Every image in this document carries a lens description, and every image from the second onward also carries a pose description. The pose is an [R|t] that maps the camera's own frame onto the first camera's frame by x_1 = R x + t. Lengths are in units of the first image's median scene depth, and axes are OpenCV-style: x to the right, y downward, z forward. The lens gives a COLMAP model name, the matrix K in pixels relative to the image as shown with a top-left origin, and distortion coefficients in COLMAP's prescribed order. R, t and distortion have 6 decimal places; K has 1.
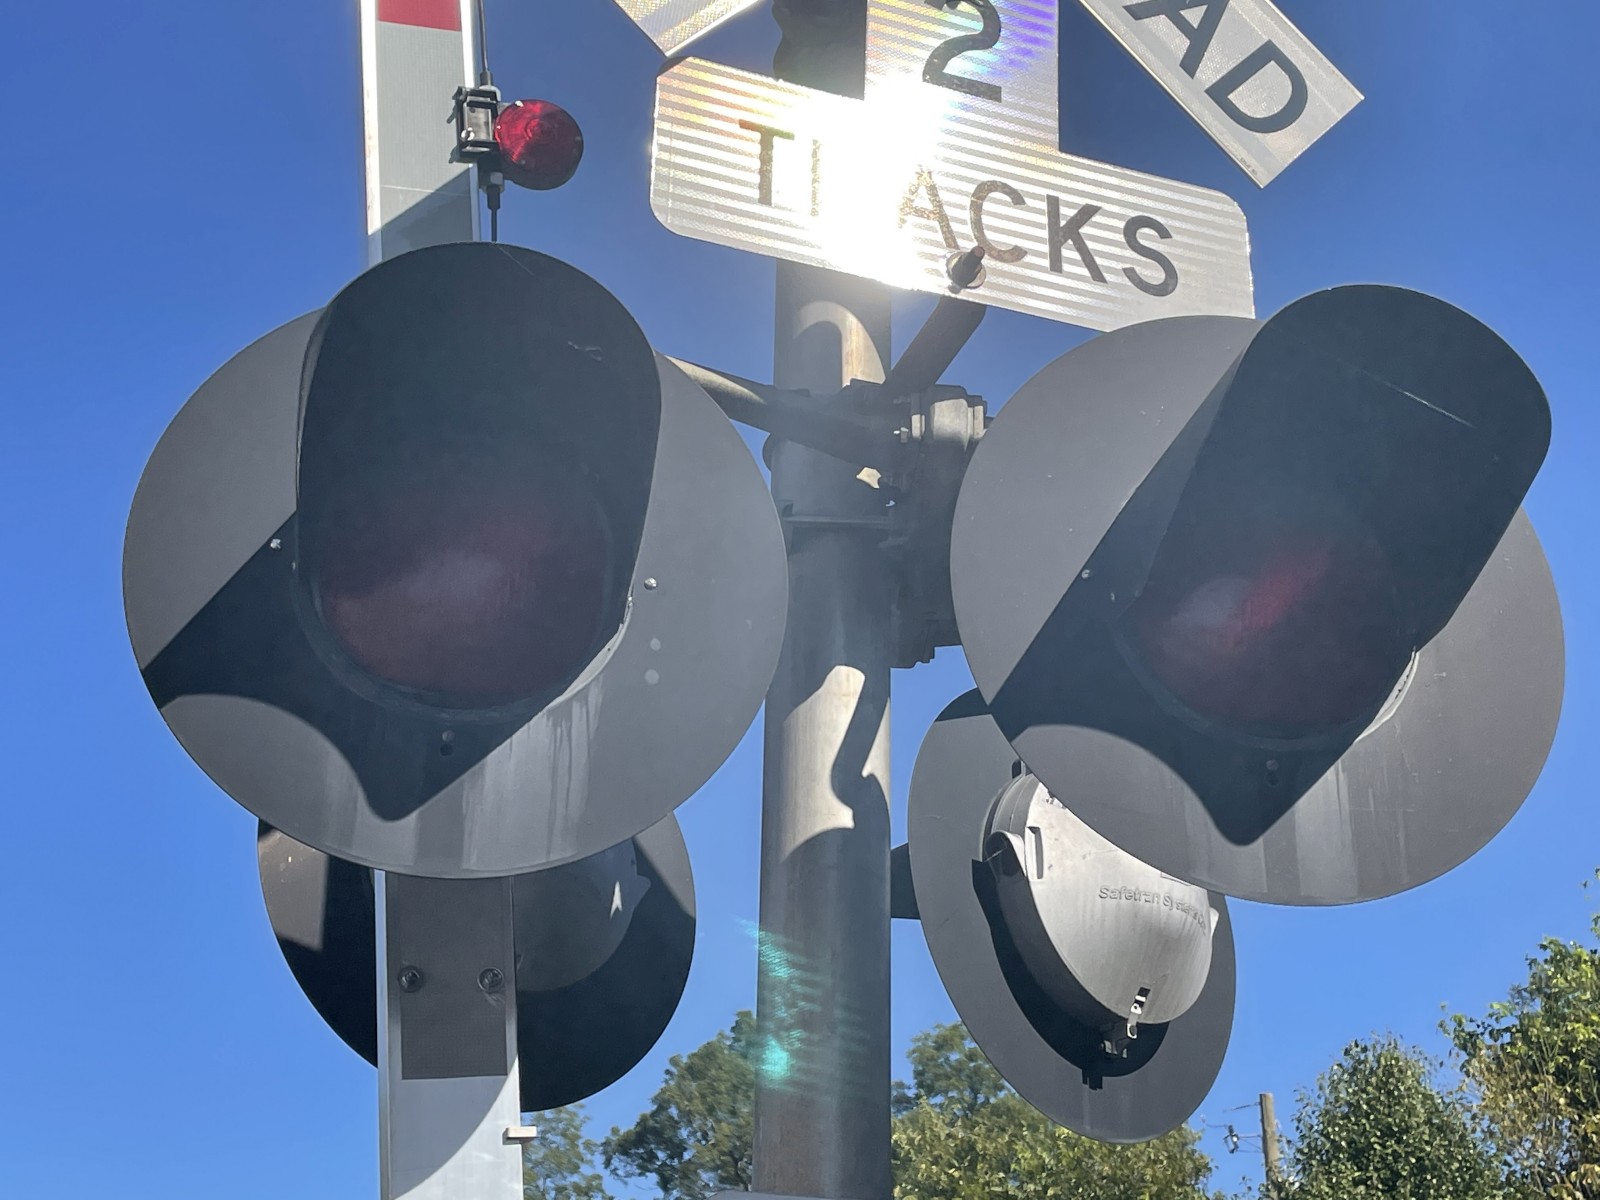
lens RADIAL K [[2353.0, 0, 800.0], [0, 2353.0, 600.0], [0, 0, 1]] dist [0.129088, -0.057366]
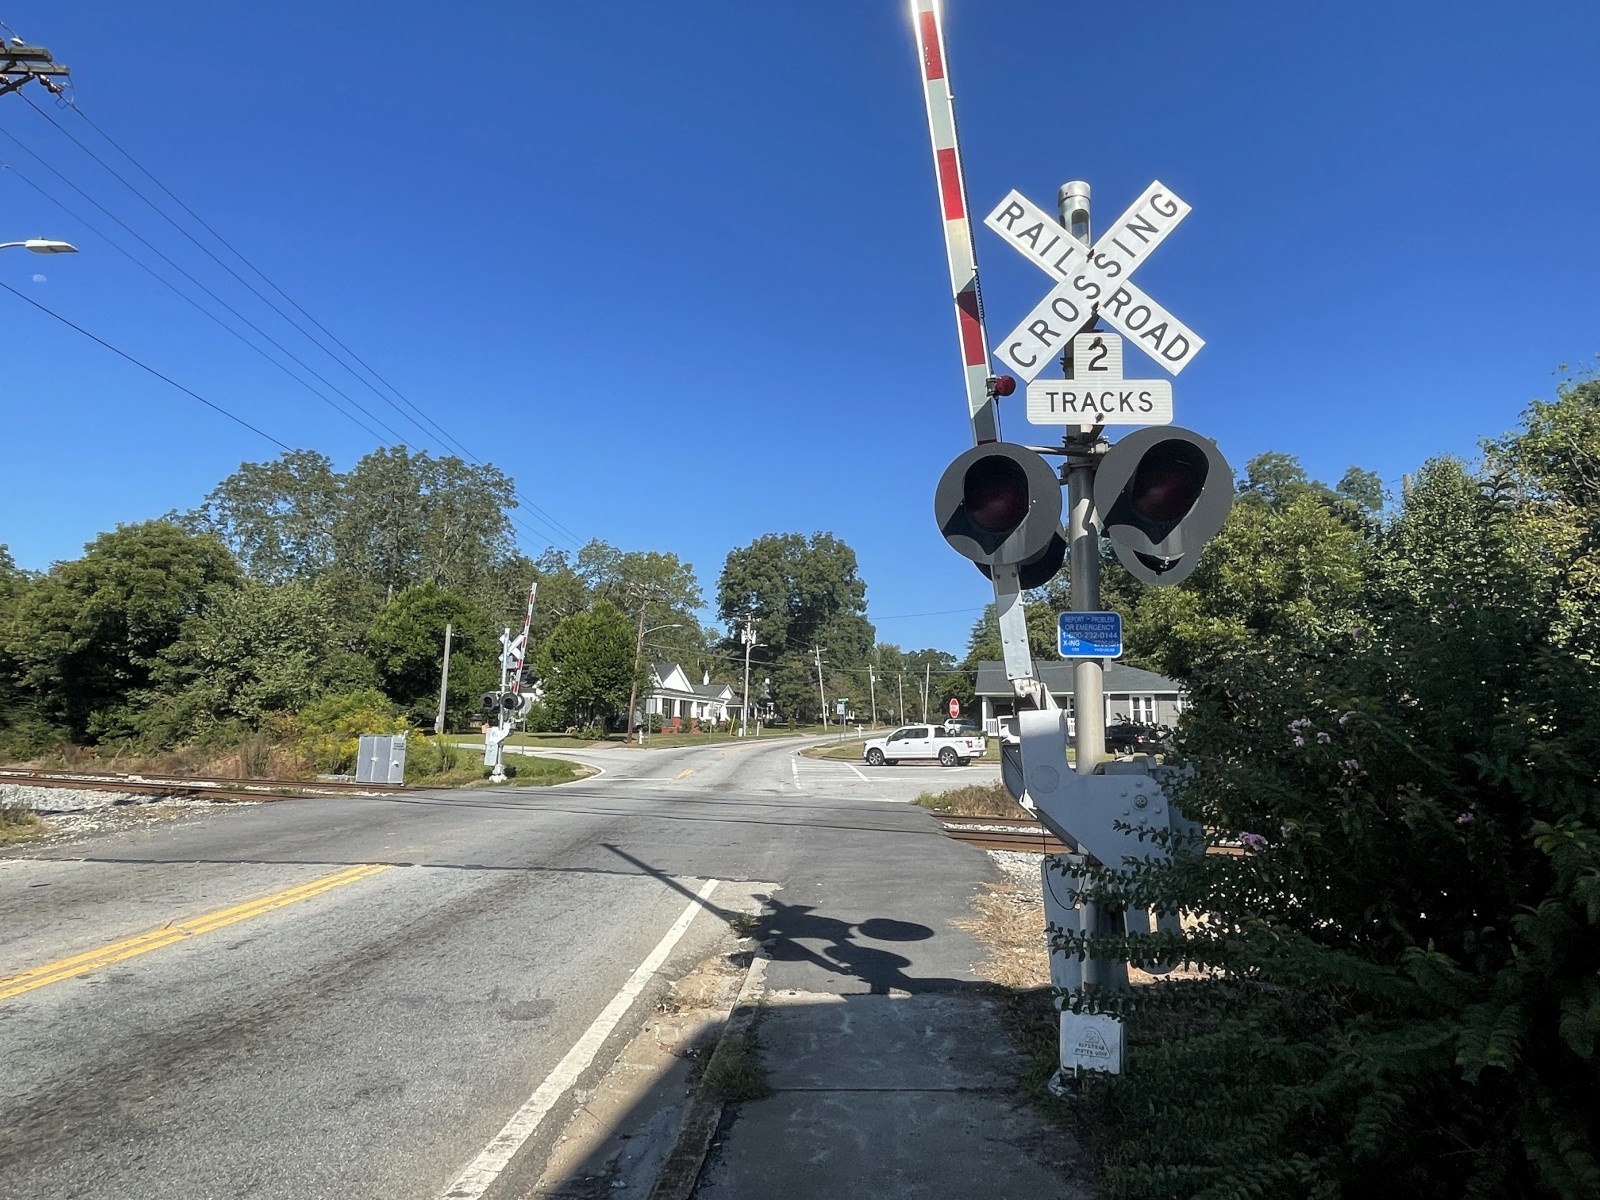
lens RADIAL K [[957.4, 0, 807.8], [0, 957.4, 602.7], [0, 0, 1]] dist [0.002400, -0.003517]
pose [[0.920060, -0.063374, -0.386617, 0.211494], [0.177058, 0.947564, 0.266032, -0.339653], [0.349485, -0.313219, 0.883037, -0.825578]]
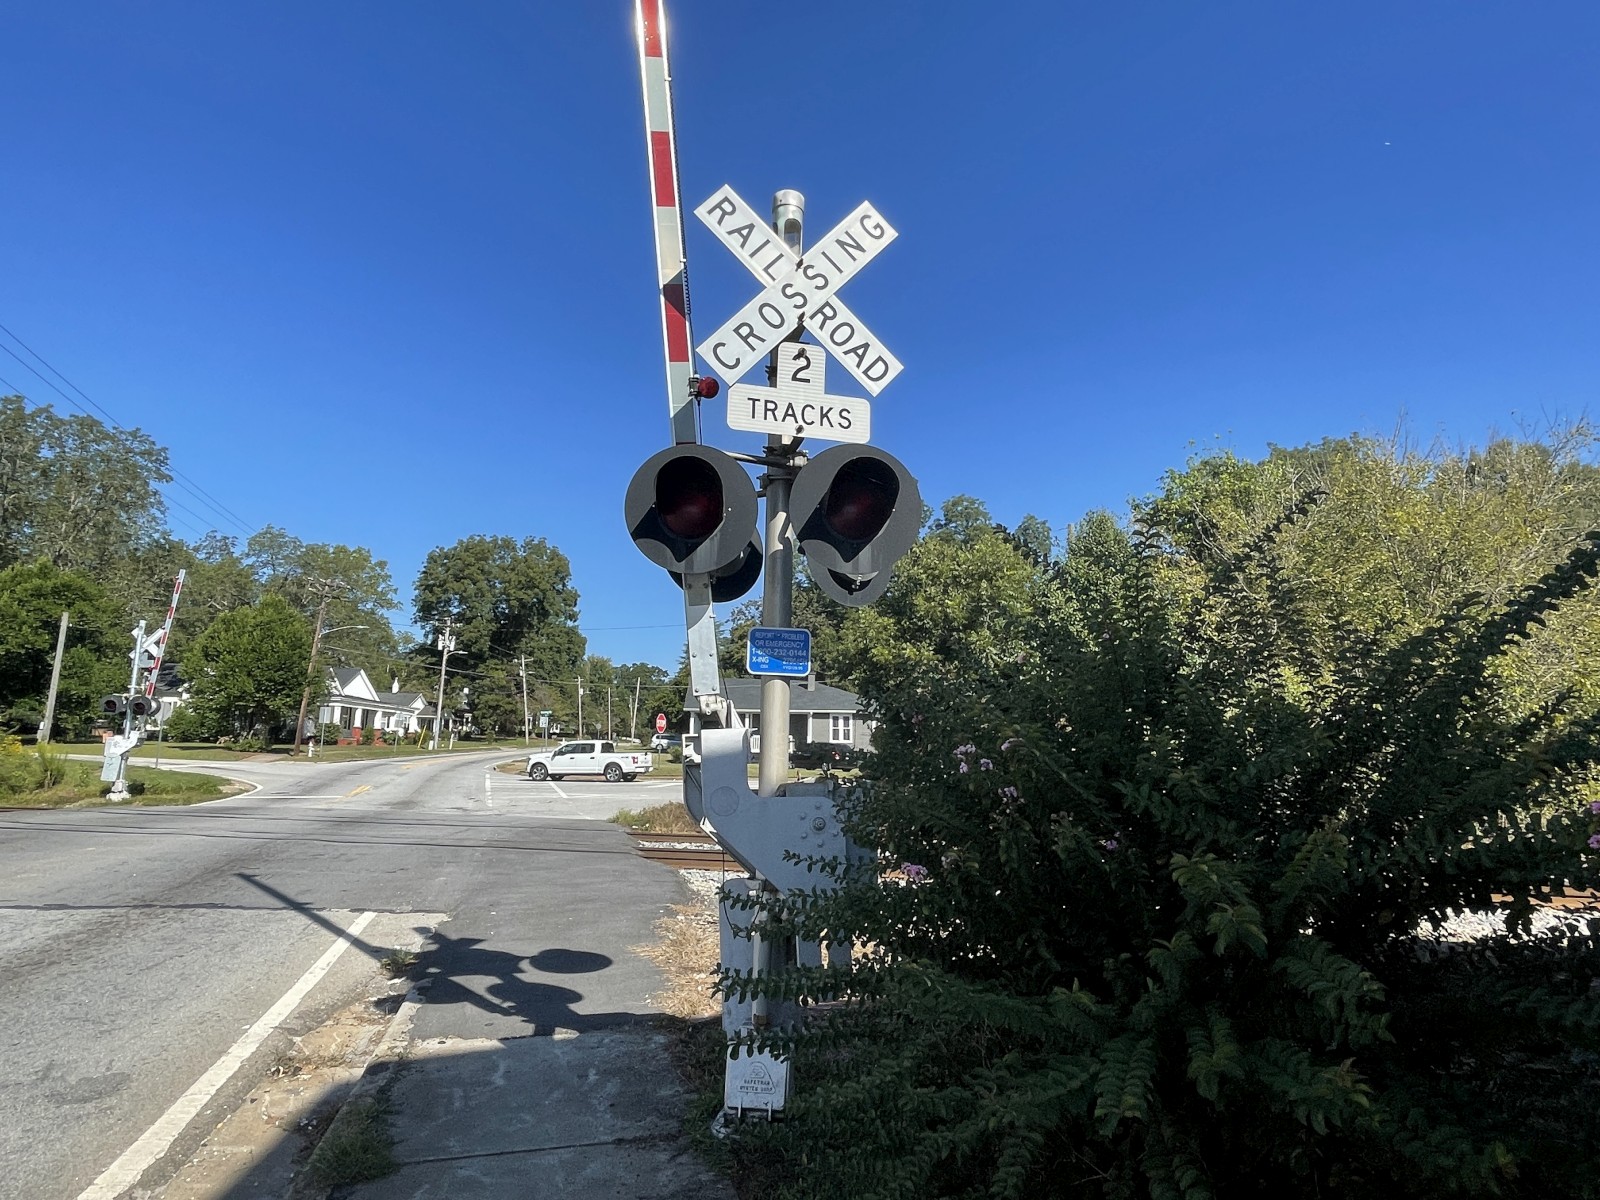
lens RADIAL K [[957.4, 0, 807.8], [0, 957.4, 602.7], [0, 0, 1]] dist [0.002400, -0.003517]
pose [[0.994697, -0.015490, -0.101675, 0.228866], [0.043950, 0.957801, 0.284053, -0.293252], [0.092984, -0.287015, 0.953402, -0.713825]]
